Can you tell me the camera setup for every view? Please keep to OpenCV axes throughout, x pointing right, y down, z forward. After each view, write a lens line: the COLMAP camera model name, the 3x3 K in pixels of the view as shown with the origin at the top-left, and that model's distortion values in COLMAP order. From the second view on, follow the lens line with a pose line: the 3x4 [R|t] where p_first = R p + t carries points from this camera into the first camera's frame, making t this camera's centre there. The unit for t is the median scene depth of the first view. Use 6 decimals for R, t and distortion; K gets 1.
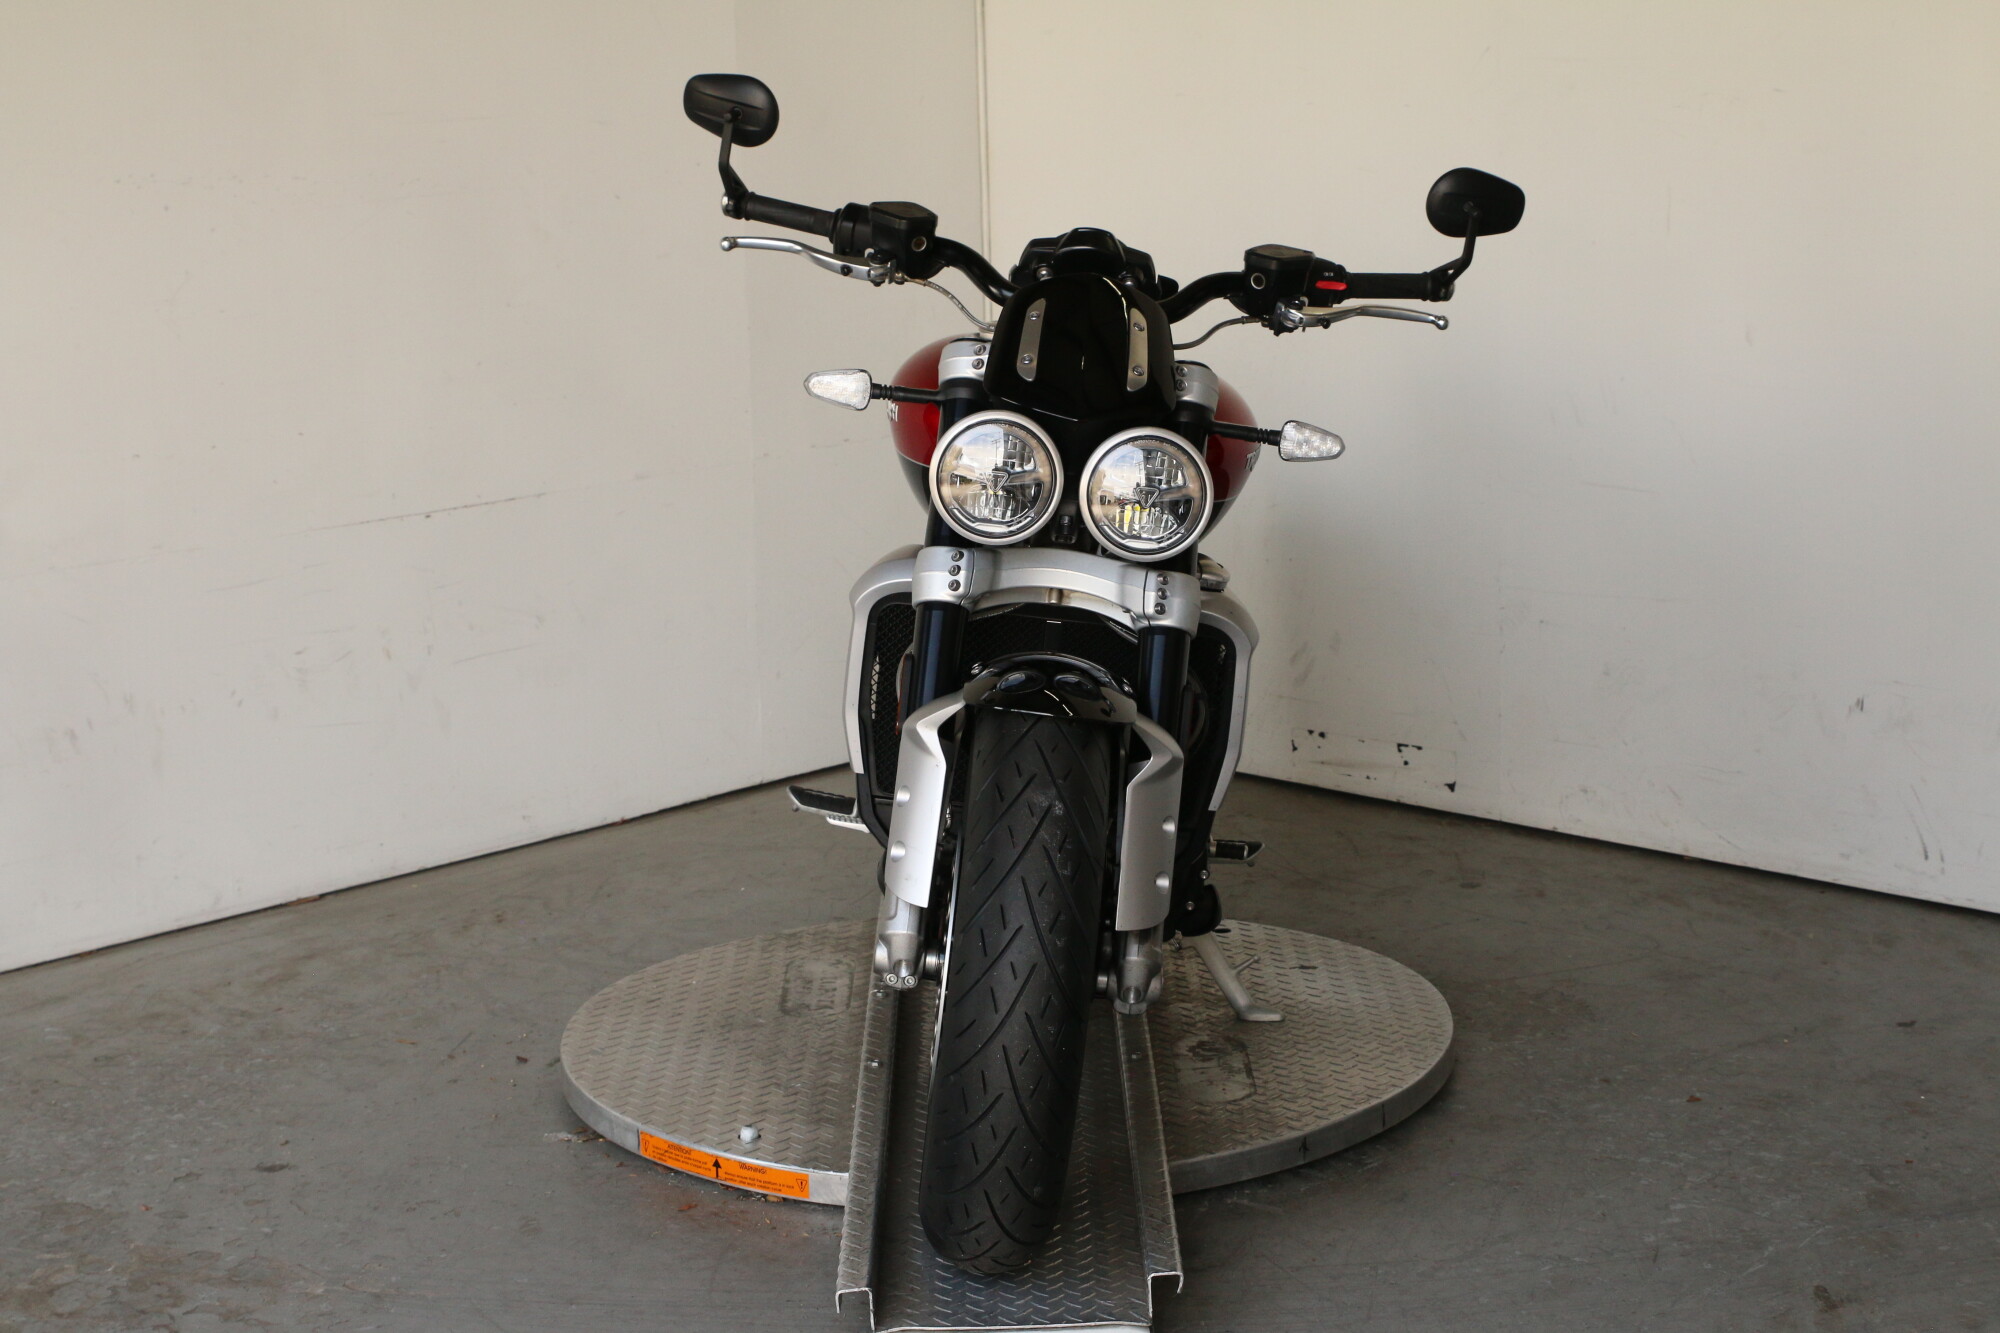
lens RADIAL K [[3526.3, 0, 1000.0], [0, 3526.3, 666.5], [0, 0, 1]] dist [0.003838, 0.051378]
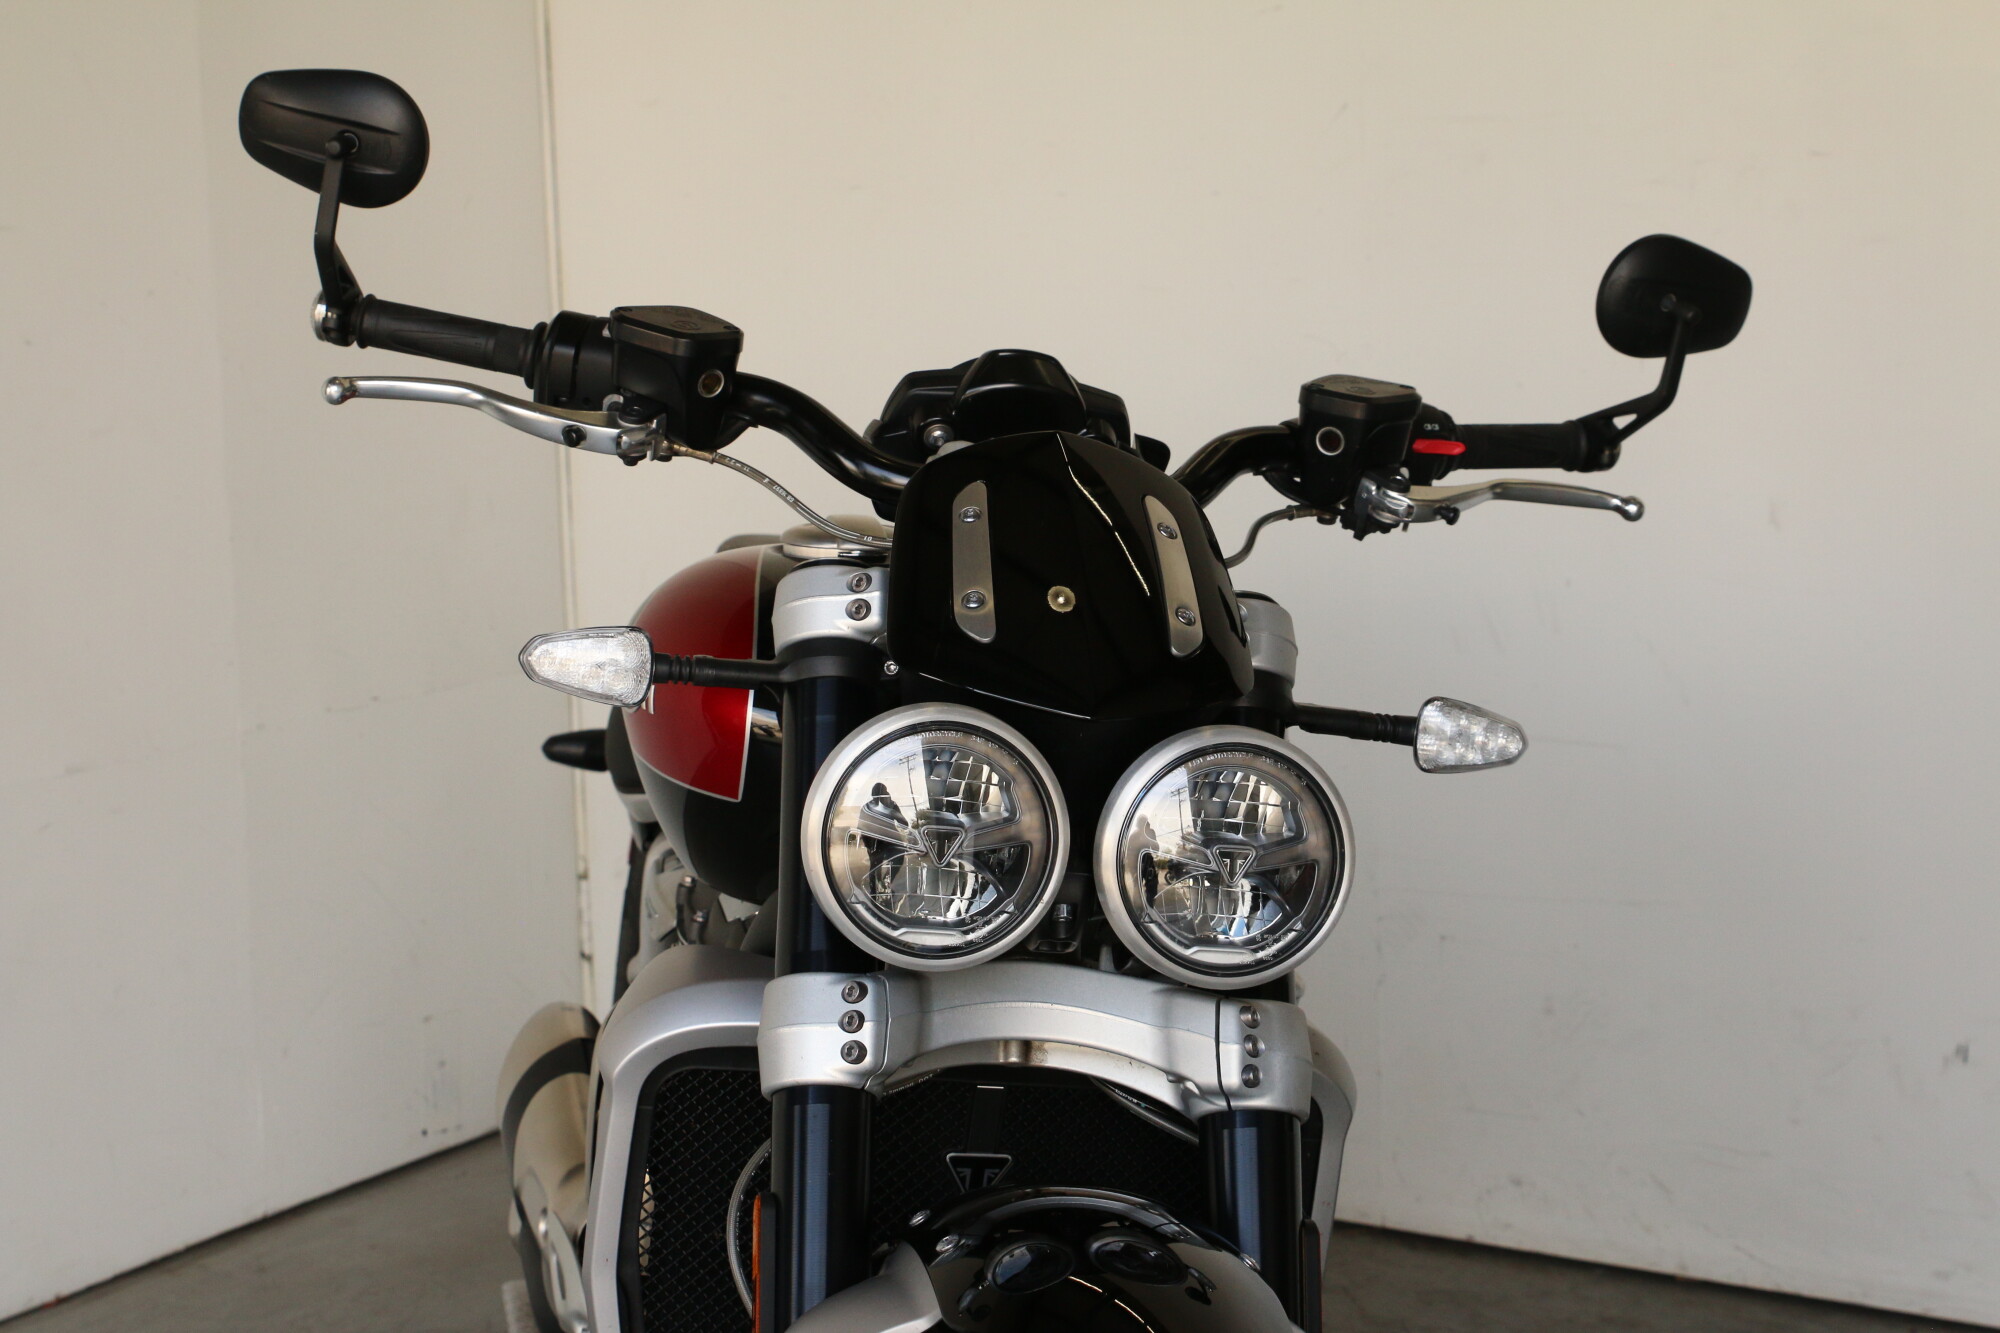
lens RADIAL K [[3505.1, 0, 1000.0], [0, 3505.1, 666.5], [0, 0, 1]] dist [0.001864, 0.022548]
pose [[0.981287, -0.032433, 0.189800, -0.080099], [0.042158, 0.997985, -0.047425, -0.049956], [-0.187880, 0.054539, 0.980677, 0.471002]]
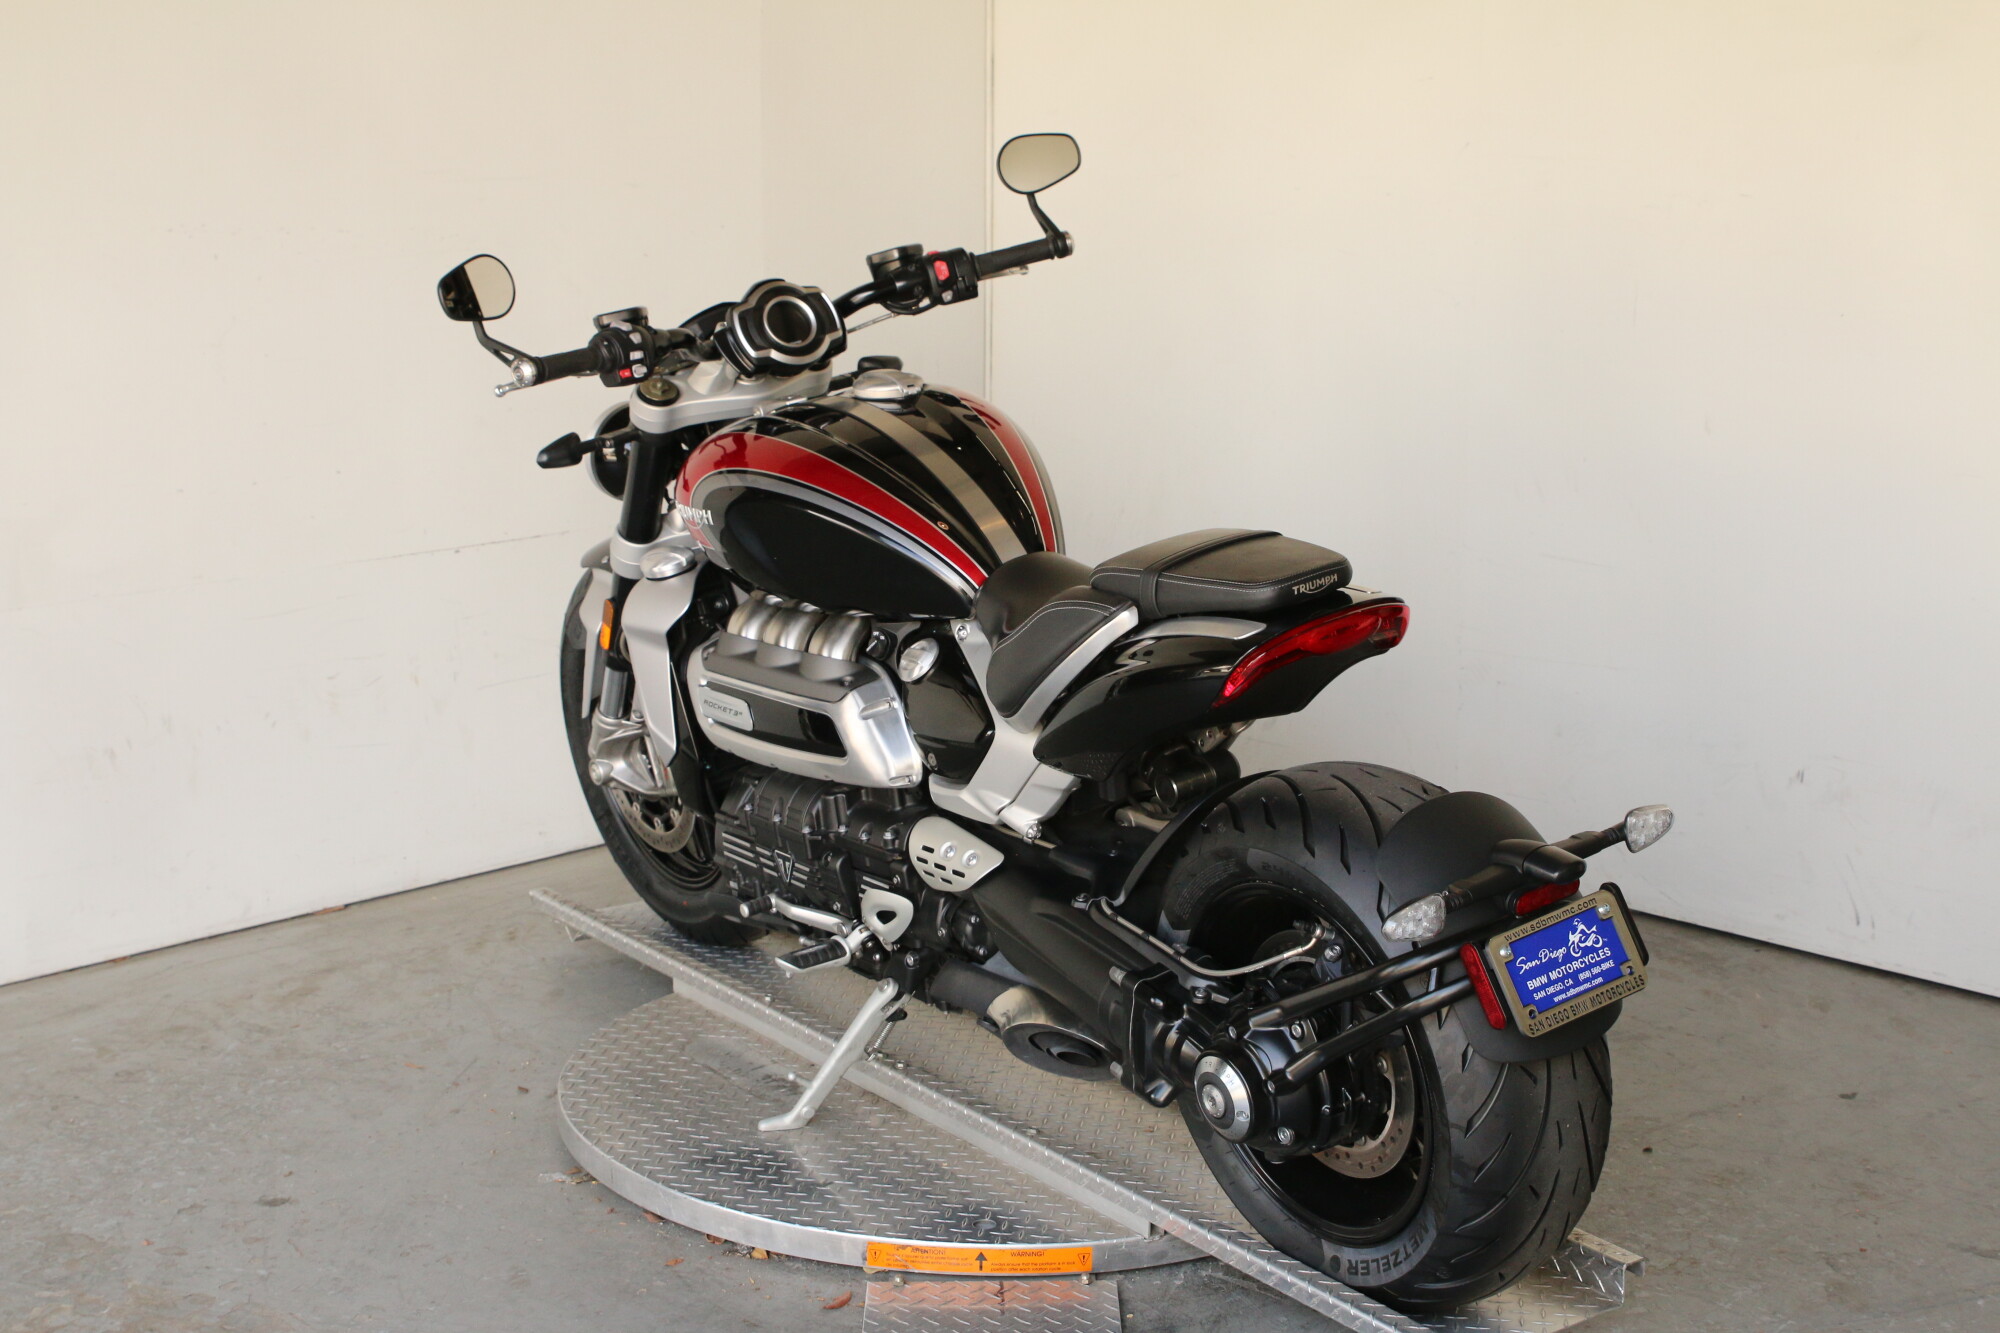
lens RADIAL K [[2969.2, 0, 1000.0], [0, 2969.2, 666.5], [0, 0, 1]] dist [-0.039934, 0.040350]
pose [[0.999464, 0.031713, 0.008177, -0.006683], [-0.031813, 0.999417, 0.012426, -0.032704], [-0.007778, -0.012679, 0.999889, 0.141458]]
